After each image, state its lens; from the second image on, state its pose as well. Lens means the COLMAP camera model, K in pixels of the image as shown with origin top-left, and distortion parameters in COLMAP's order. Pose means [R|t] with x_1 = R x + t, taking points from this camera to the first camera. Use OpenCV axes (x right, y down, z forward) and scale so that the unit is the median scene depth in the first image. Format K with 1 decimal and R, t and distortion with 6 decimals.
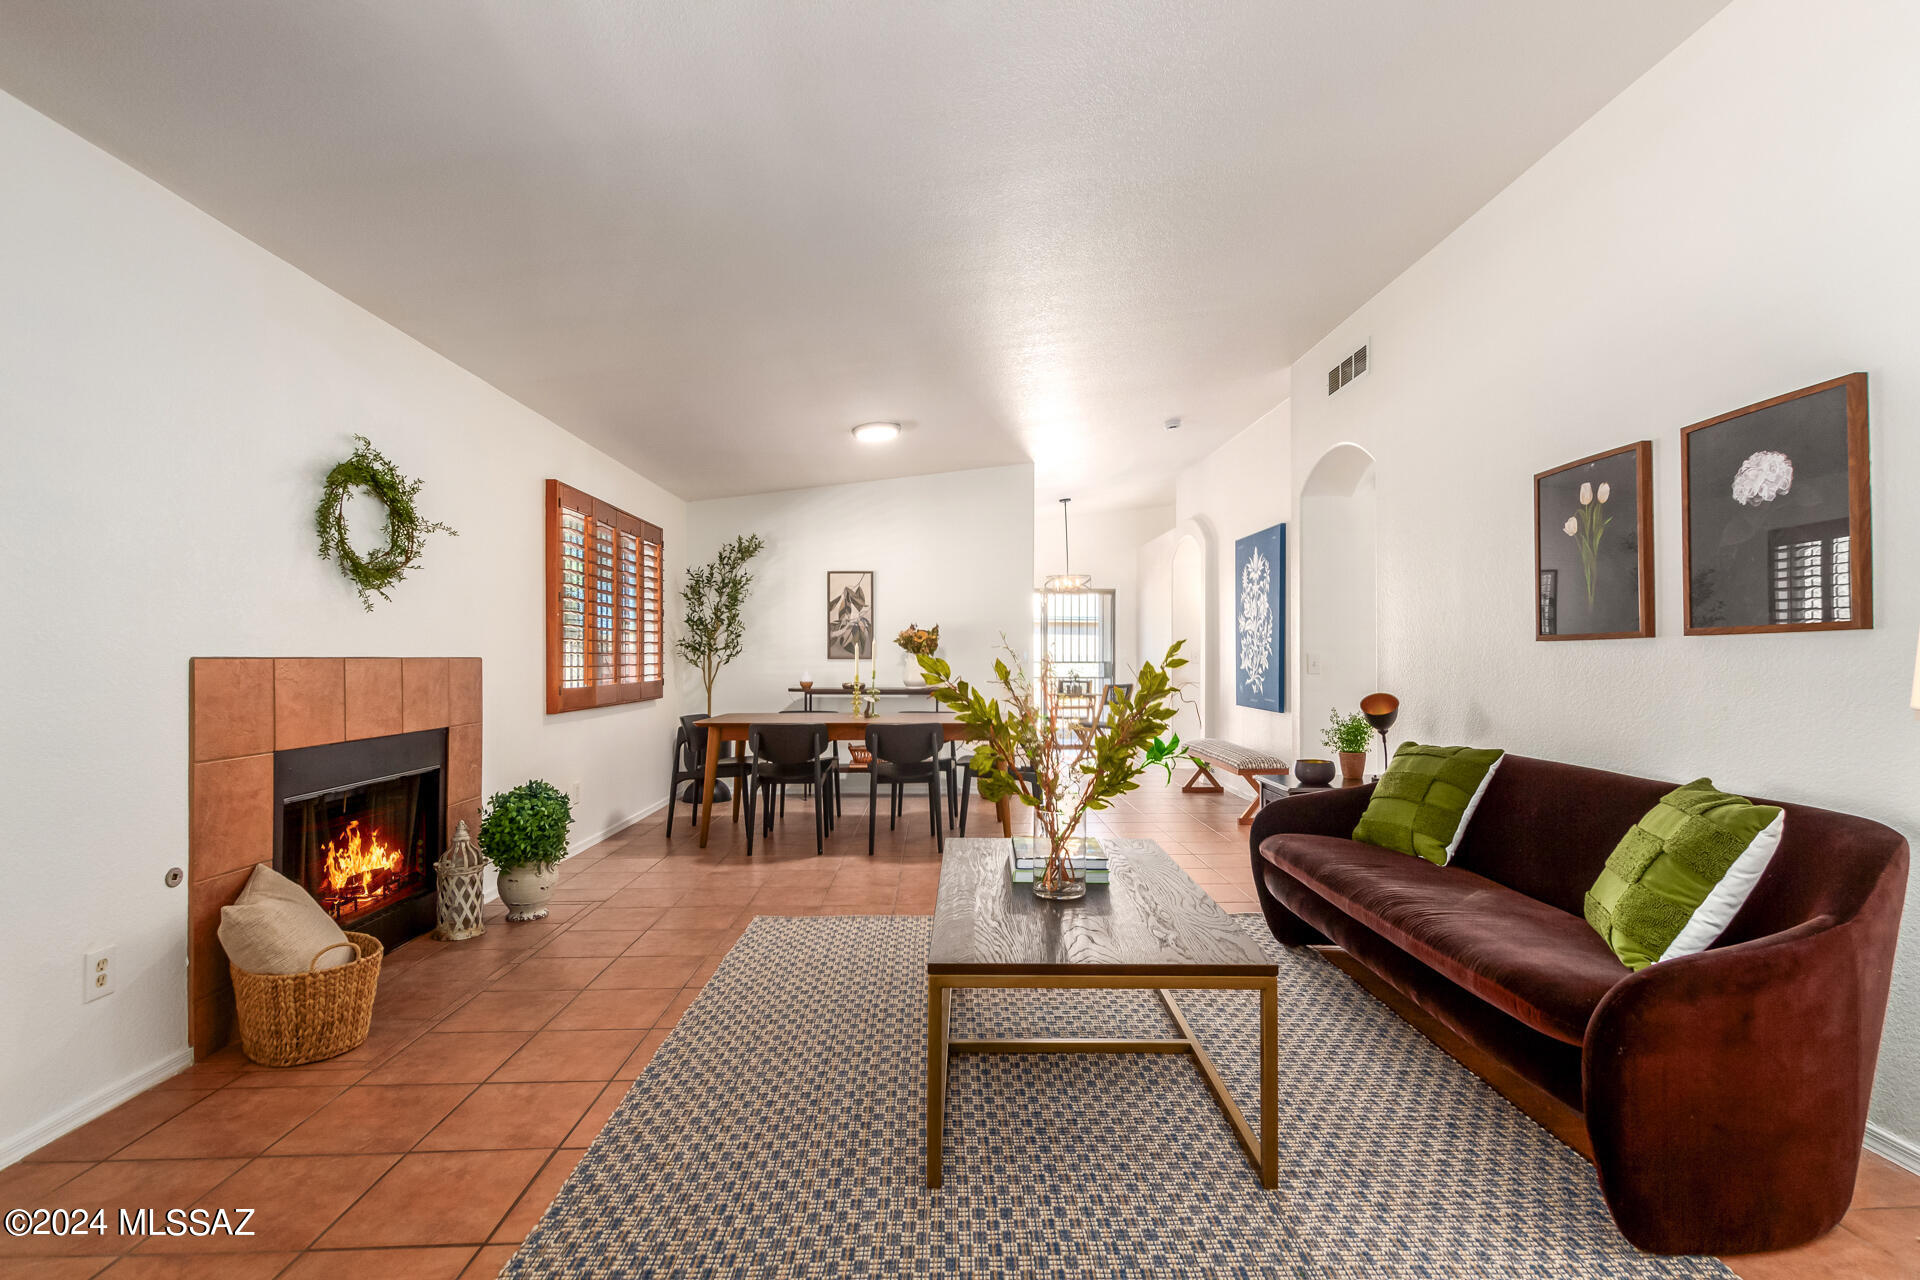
lens RADIAL K [[905.5, 0, 984.4], [0, 905.5, 645.1], [0, 0, 1]] dist [0.017718, -0.007388]
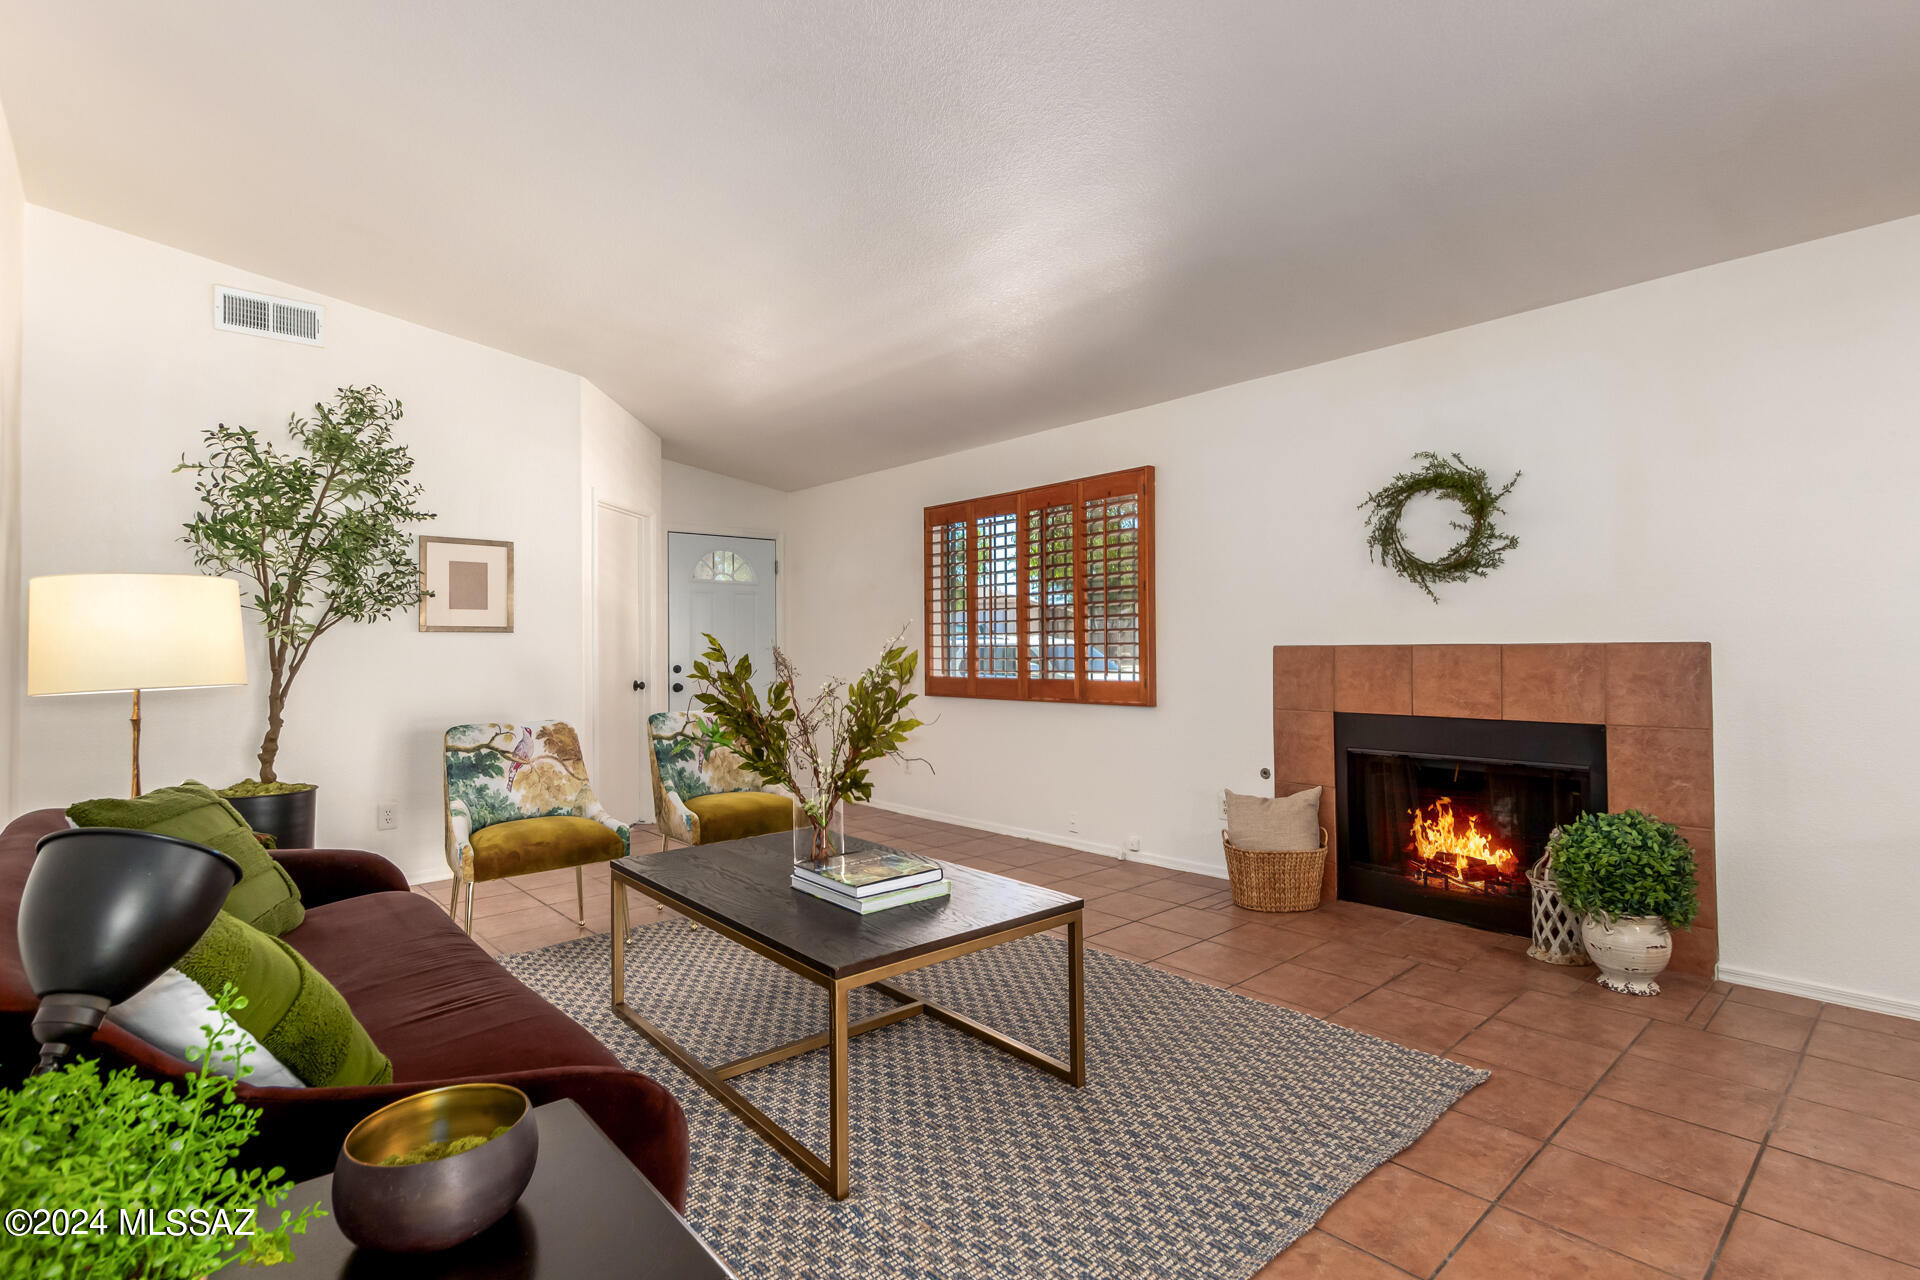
lens RADIAL K [[905.5, 0, 970.0], [0, 905.5, 636.8], [0, 0, 1]] dist [0.017718, -0.007388]
pose [[-0.769331, -0.003812, -0.638839, 0.299973], [0.015752, 0.999565, -0.024934, 0.013858], [0.638656, -0.029245, -0.768936, 0.924888]]
